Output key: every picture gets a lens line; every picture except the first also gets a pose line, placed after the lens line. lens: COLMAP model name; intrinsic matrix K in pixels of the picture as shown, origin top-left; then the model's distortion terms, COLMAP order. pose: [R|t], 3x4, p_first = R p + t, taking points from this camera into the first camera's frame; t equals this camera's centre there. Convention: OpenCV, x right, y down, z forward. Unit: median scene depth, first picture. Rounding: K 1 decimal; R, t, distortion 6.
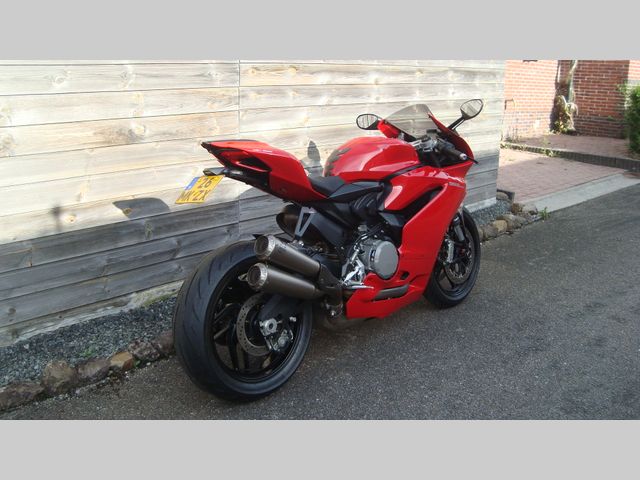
lens RADIAL K [[631.0, 0, 318.2], [0, 631.0, 229.3], [0, 0, 1]] dist [-0.226964, 0.255036]
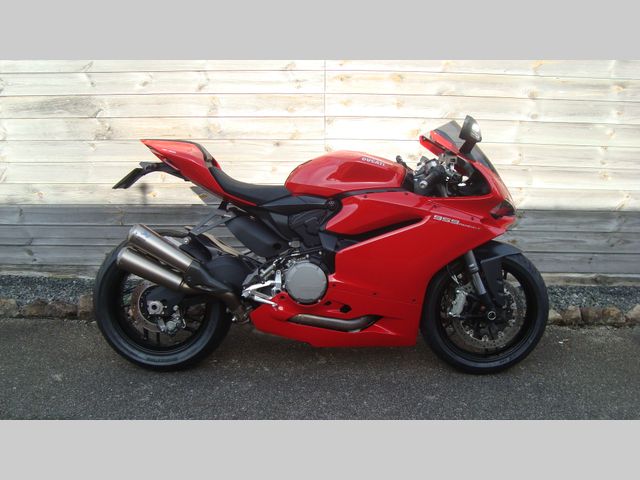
lens RADIAL K [[629.7, 0, 328.1], [0, 629.7, 249.9], [0, 0, 1]] dist [-0.224968, 0.245246]
pose [[0.695601, 0.195249, -0.691388, 0.738954], [-0.184063, 0.978675, 0.091194, -0.086654], [0.694450, 0.063824, 0.716705, 0.348772]]
